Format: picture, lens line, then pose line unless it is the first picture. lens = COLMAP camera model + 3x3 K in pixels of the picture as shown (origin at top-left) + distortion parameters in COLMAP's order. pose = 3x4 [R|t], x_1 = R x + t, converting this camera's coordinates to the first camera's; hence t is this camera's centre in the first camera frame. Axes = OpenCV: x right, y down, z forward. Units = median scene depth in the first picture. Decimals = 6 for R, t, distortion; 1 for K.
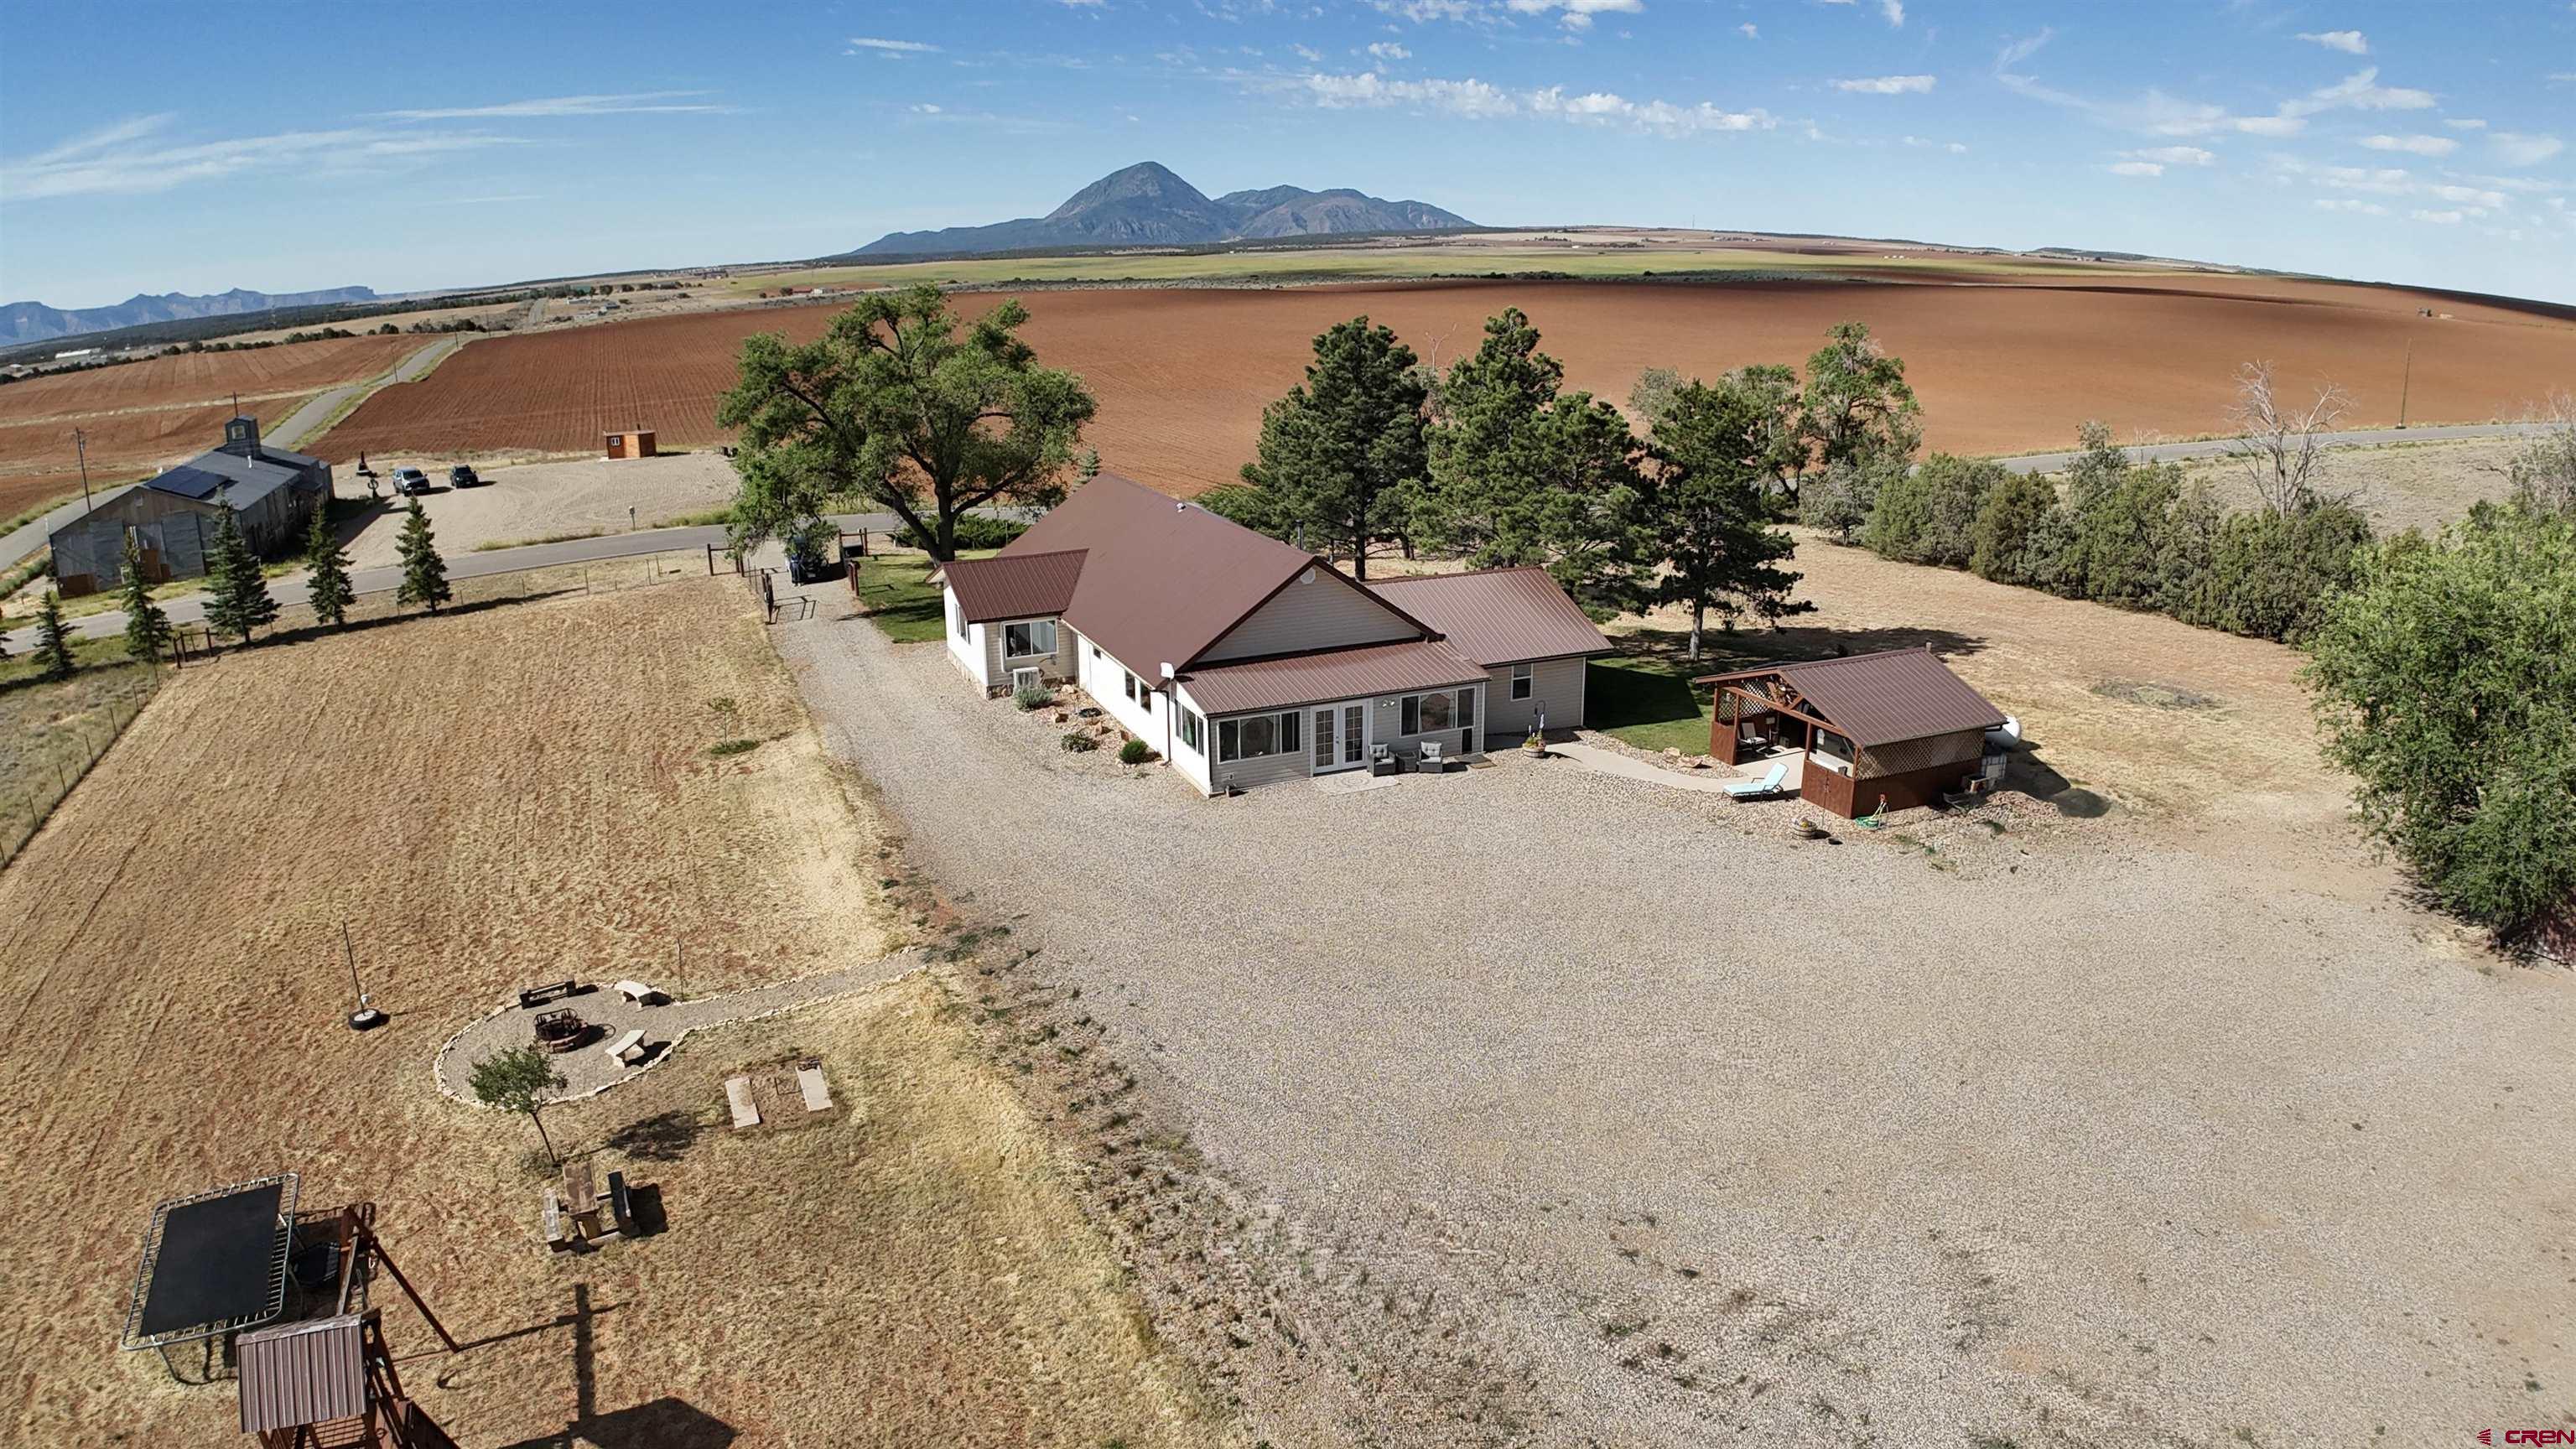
lens RADIAL K [[1579.3, 0, 1288.0], [0, 1579.3, 724.5], [0, 0, 1]] dist [-0.187474, 0.025319]
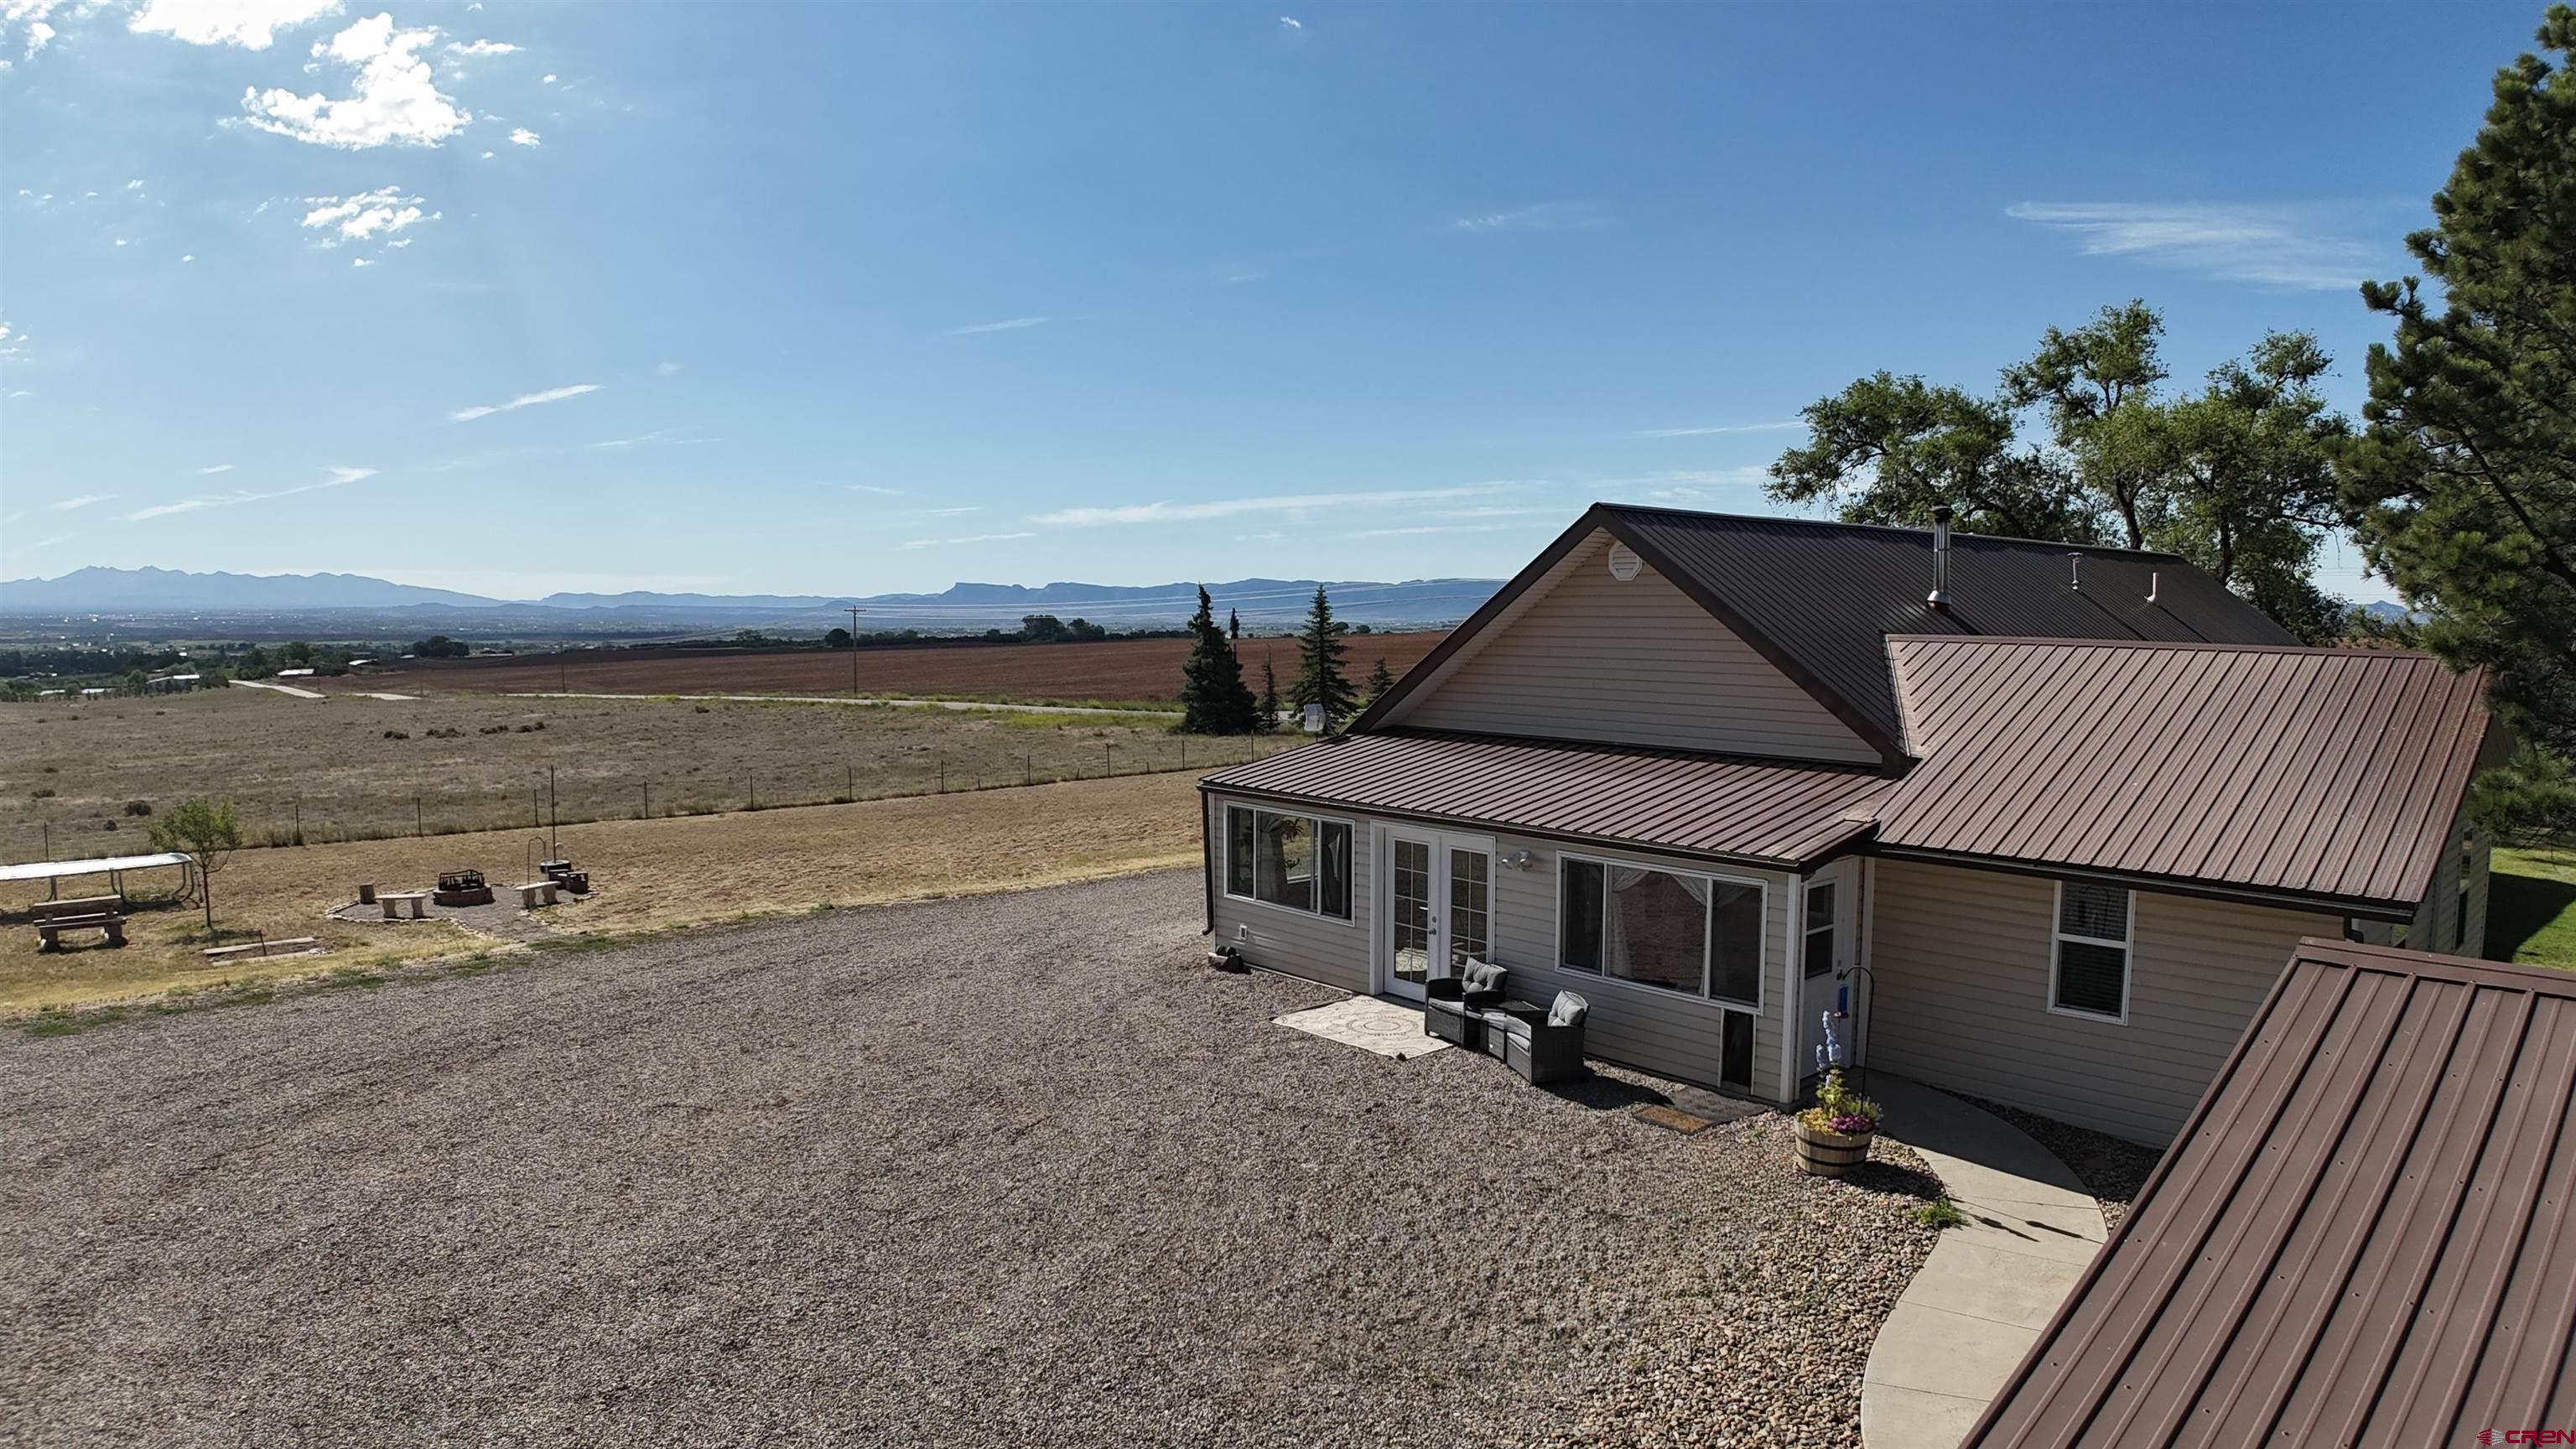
lens RADIAL K [[1579.3, 0, 1288.0], [0, 1579.3, 724.5], [0, 0, 1]] dist [-0.187474, 0.025319]
pose [[0.289316, 0.080574, -0.953836, 0.282385], [-0.285105, 0.958480, -0.005511, -0.018789], [0.913790, 0.273538, 0.300276, 0.590039]]
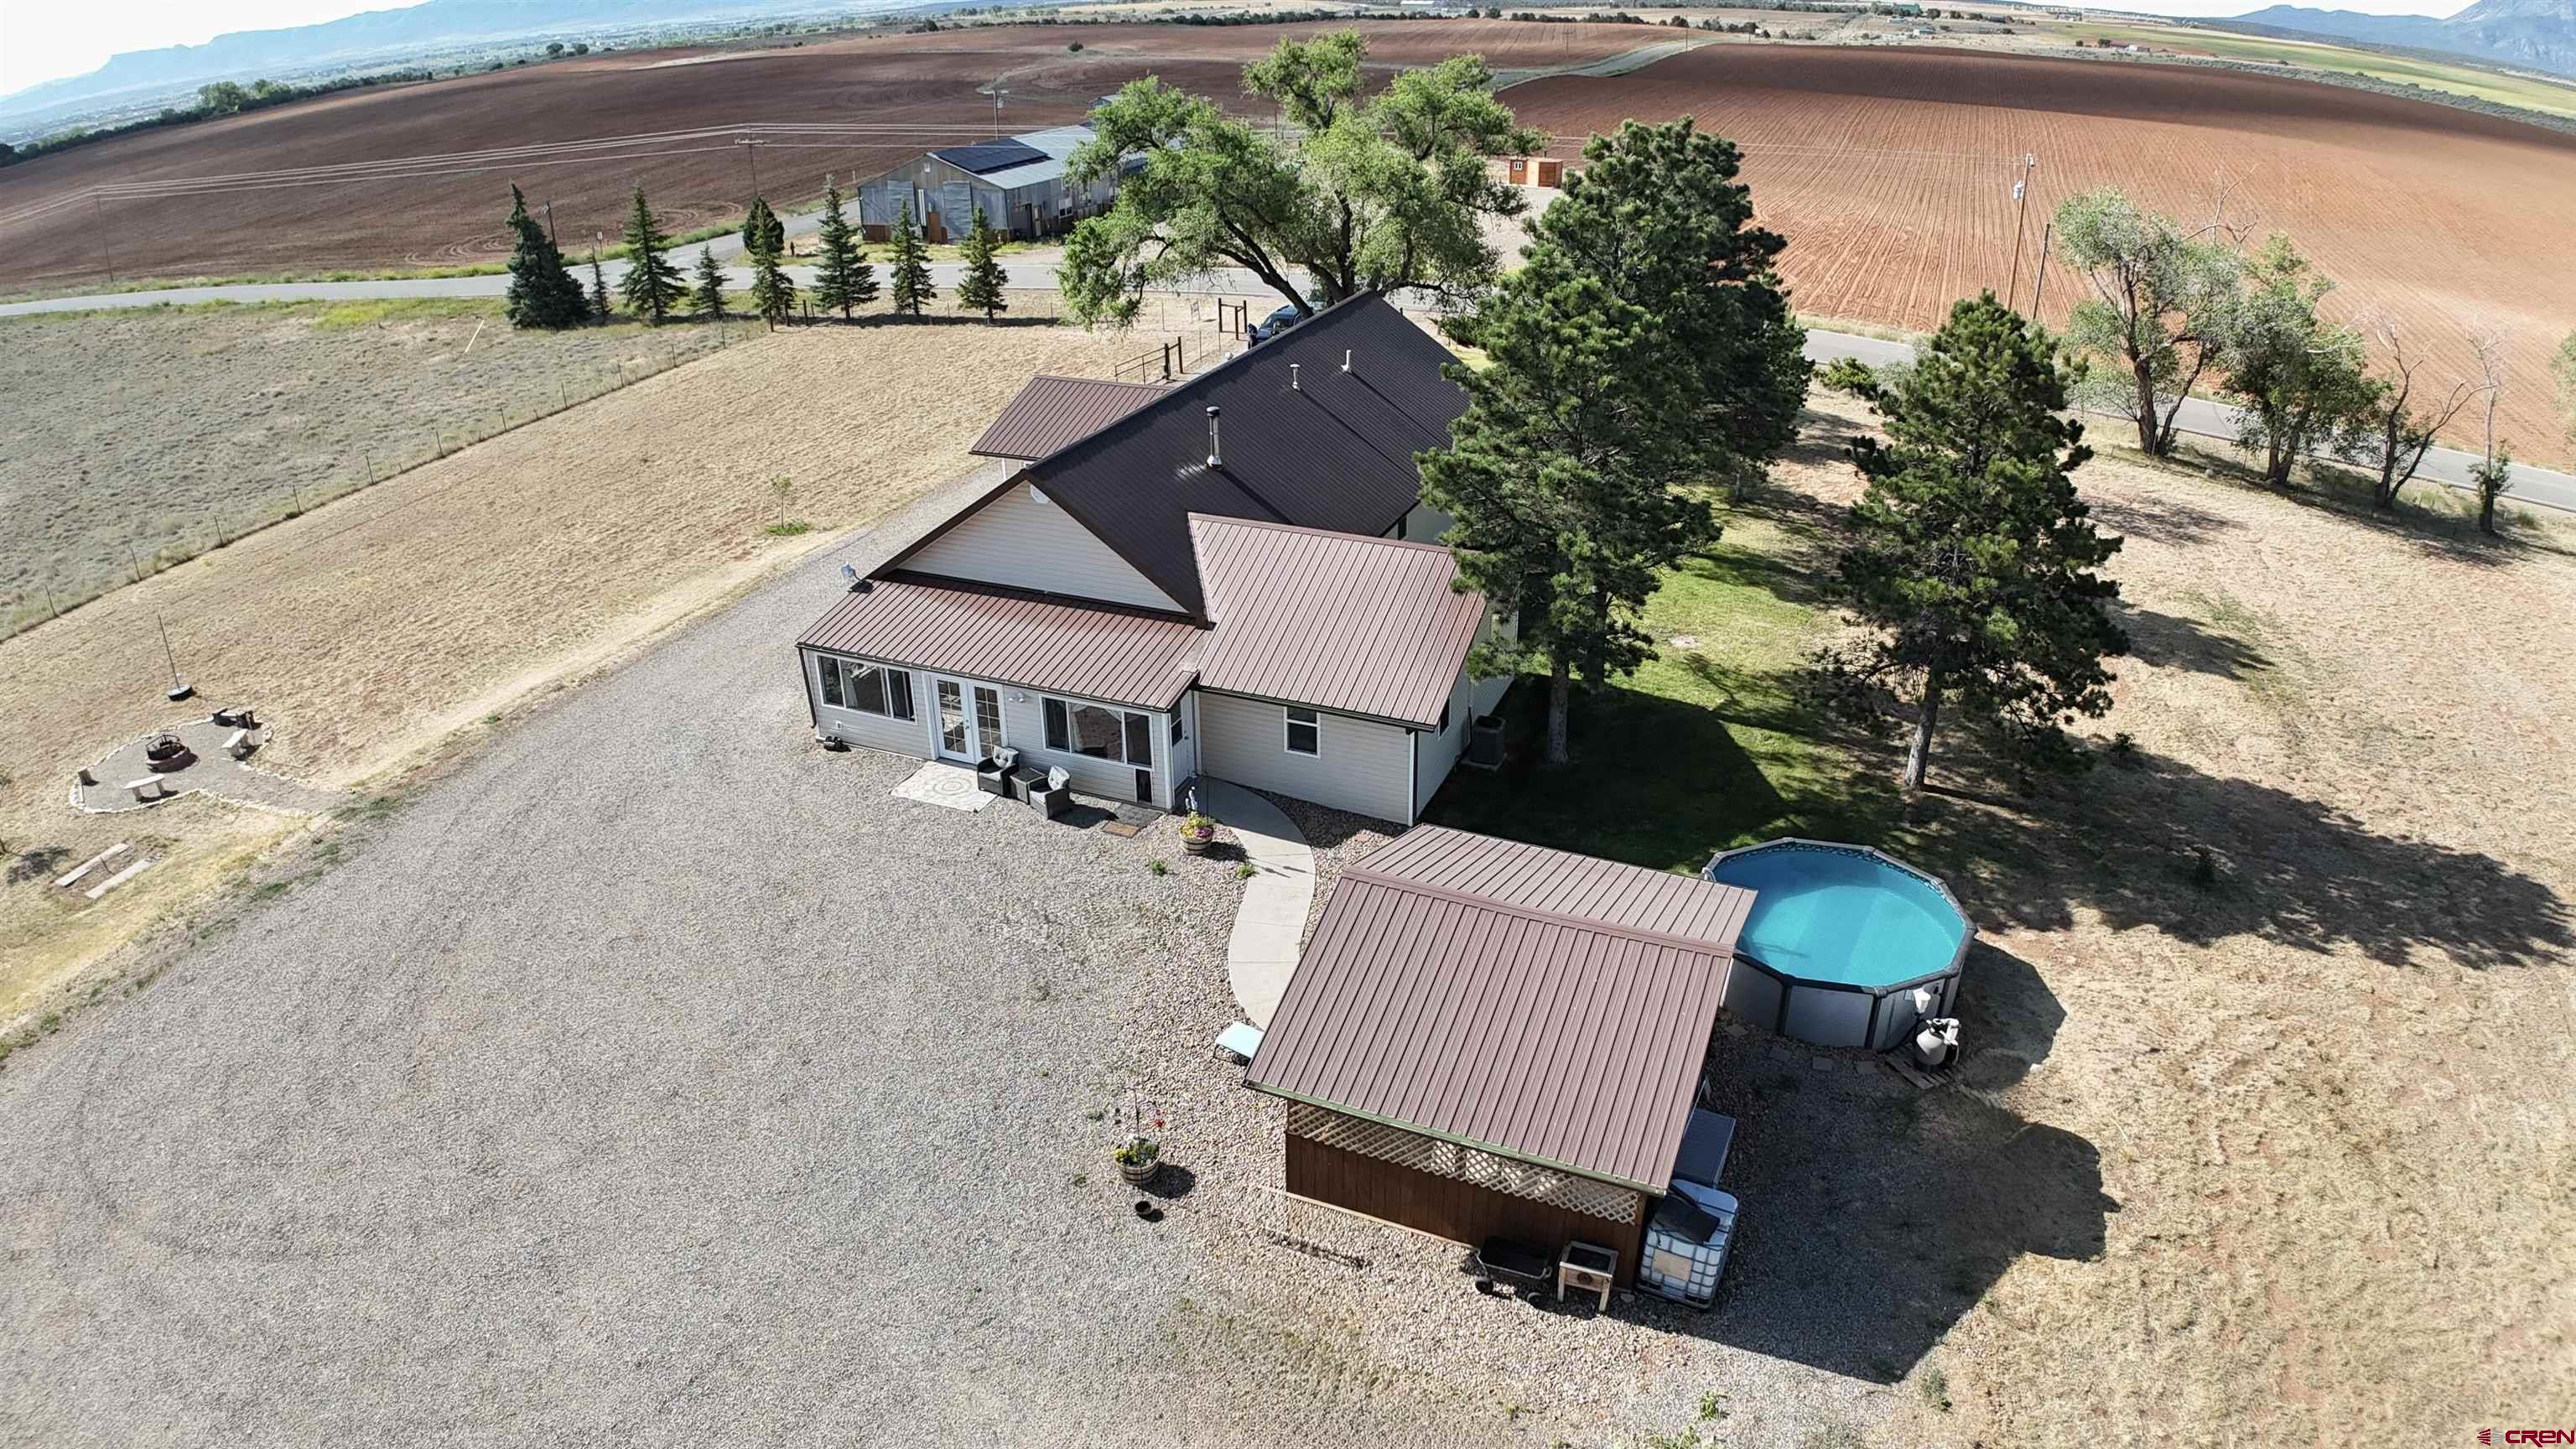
lens RADIAL K [[1579.3, 0, 1288.0], [0, 1579.3, 724.5], [0, 0, 1]] dist [-0.187474, 0.025319]
pose [[0.689744, 0.324785, -0.647123, 0.430787], [-0.209672, 0.945051, 0.250830, -0.145218], [0.693030, -0.037325, 0.719941, 0.409505]]
